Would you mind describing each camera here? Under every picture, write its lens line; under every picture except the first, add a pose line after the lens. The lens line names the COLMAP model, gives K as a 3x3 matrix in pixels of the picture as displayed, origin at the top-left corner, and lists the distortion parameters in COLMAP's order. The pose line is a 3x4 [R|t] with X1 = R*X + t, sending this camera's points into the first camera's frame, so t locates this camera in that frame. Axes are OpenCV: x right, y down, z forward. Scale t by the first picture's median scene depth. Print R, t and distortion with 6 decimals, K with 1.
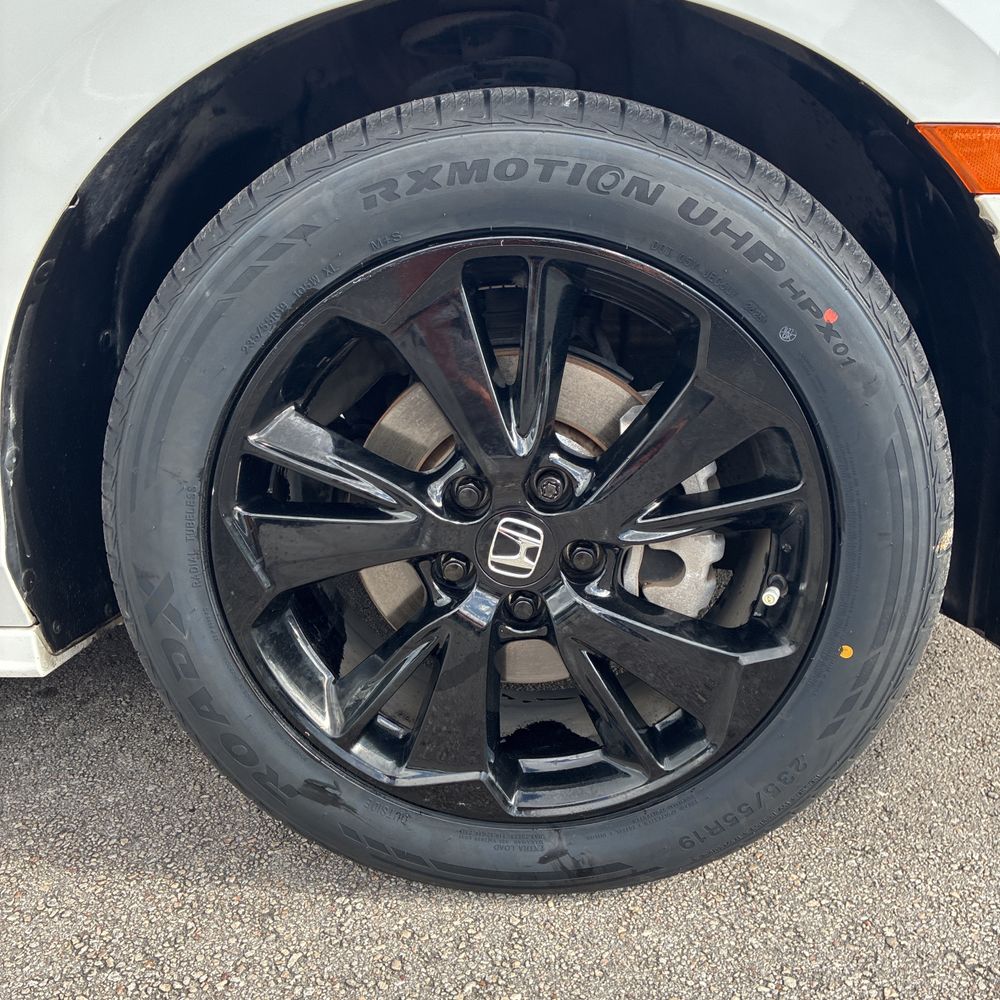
lens RADIAL K [[1005.8, 0, 500.0], [0, 1005.8, 500.0], [0, 0, 1]] dist [0.019492, 0.004455]
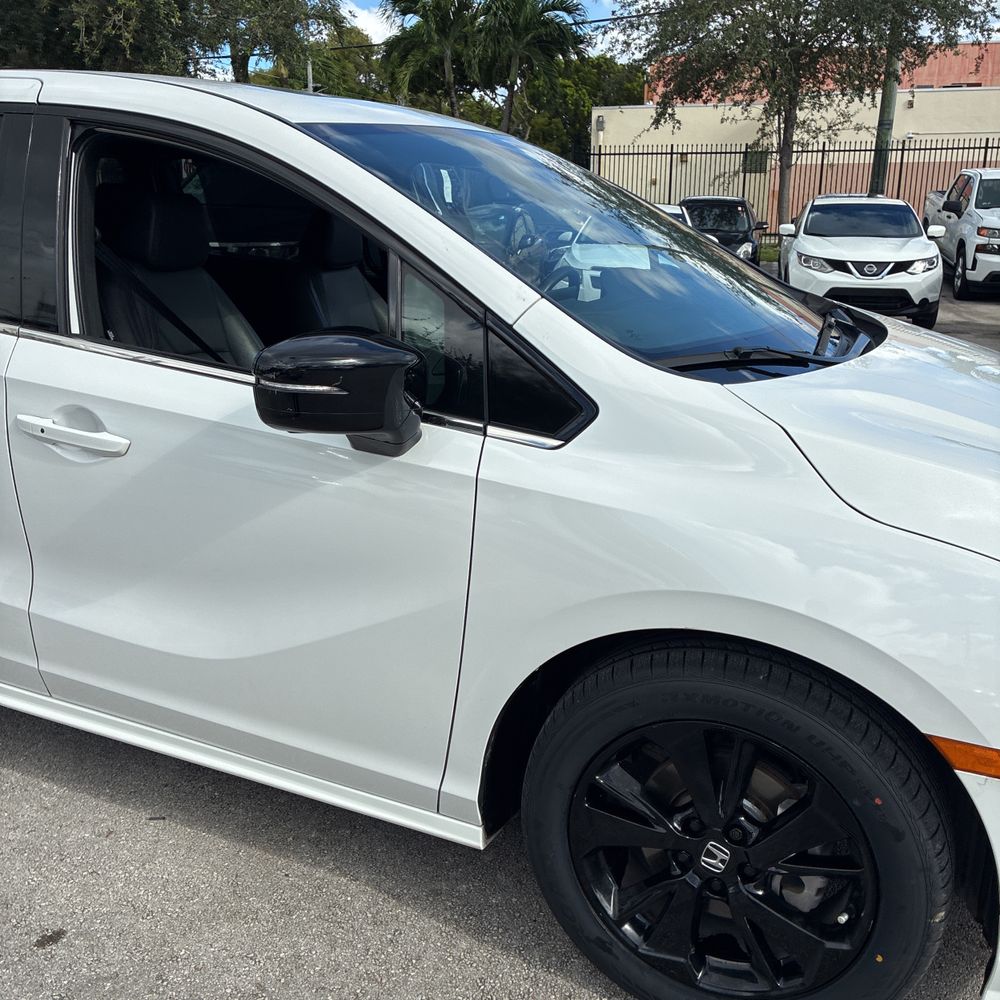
lens RADIAL K [[1005.8, 0, 500.0], [0, 1005.8, 500.0], [0, 0, 1]] dist [0.019492, 0.004455]
pose [[0.937096, 0.145517, -0.317295, 0.145991], [-0.152482, 0.988302, 0.002915, -0.586645], [0.314008, 0.045650, 0.948322, -1.059241]]
